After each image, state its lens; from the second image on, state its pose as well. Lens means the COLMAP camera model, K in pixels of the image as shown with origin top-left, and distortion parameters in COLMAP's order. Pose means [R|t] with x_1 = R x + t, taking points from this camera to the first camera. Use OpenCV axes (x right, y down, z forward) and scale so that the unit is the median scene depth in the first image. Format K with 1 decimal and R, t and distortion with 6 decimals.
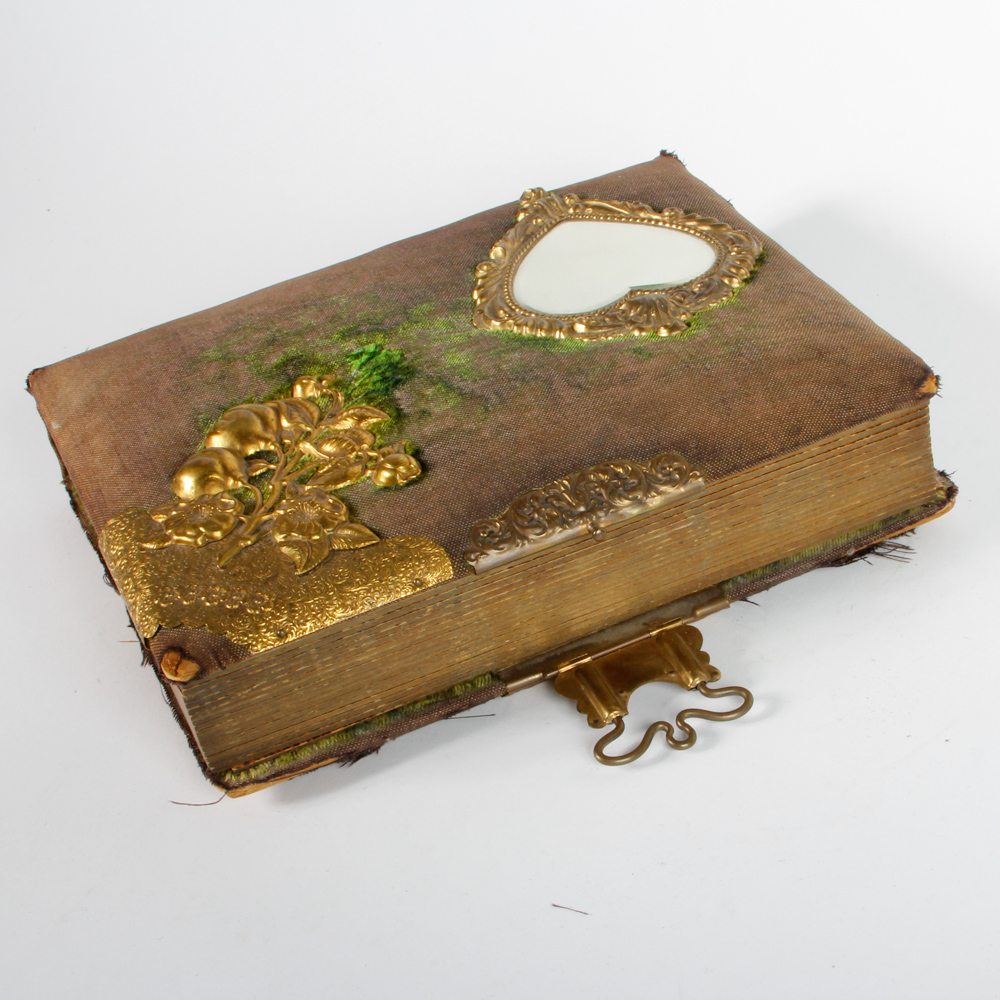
lens RADIAL K [[3384.1, 0, 500.0], [0, 3384.1, 500.0], [0, 0, 1]] dist [-0.107768, -0.154570]
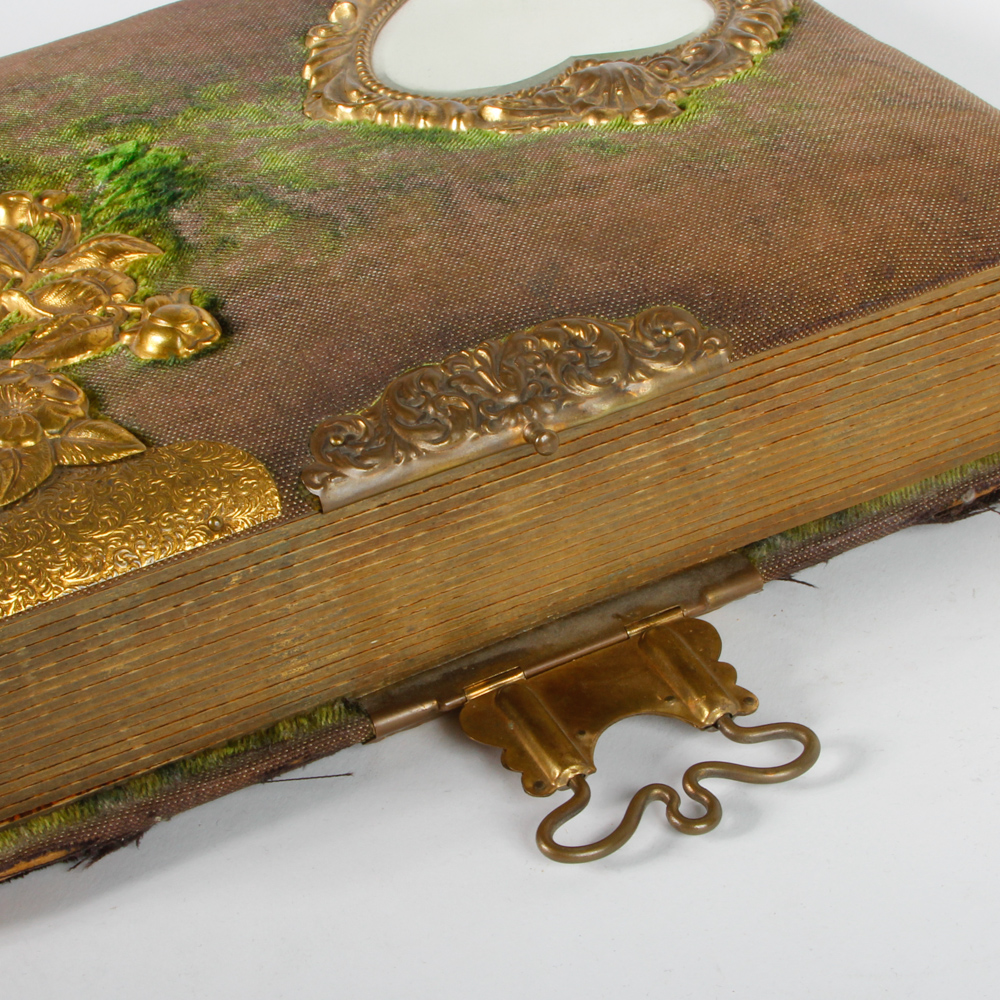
lens RADIAL K [[3561.5, 0, 500.0], [0, 3561.5, 500.0], [0, 0, 1]] dist [-0.078655, 0.292960]
pose [[0.997094, 0.006279, 0.075919, -0.021699], [-0.001949, 0.998374, -0.056977, 0.051565], [-0.076153, 0.056664, 0.995485, 0.415725]]
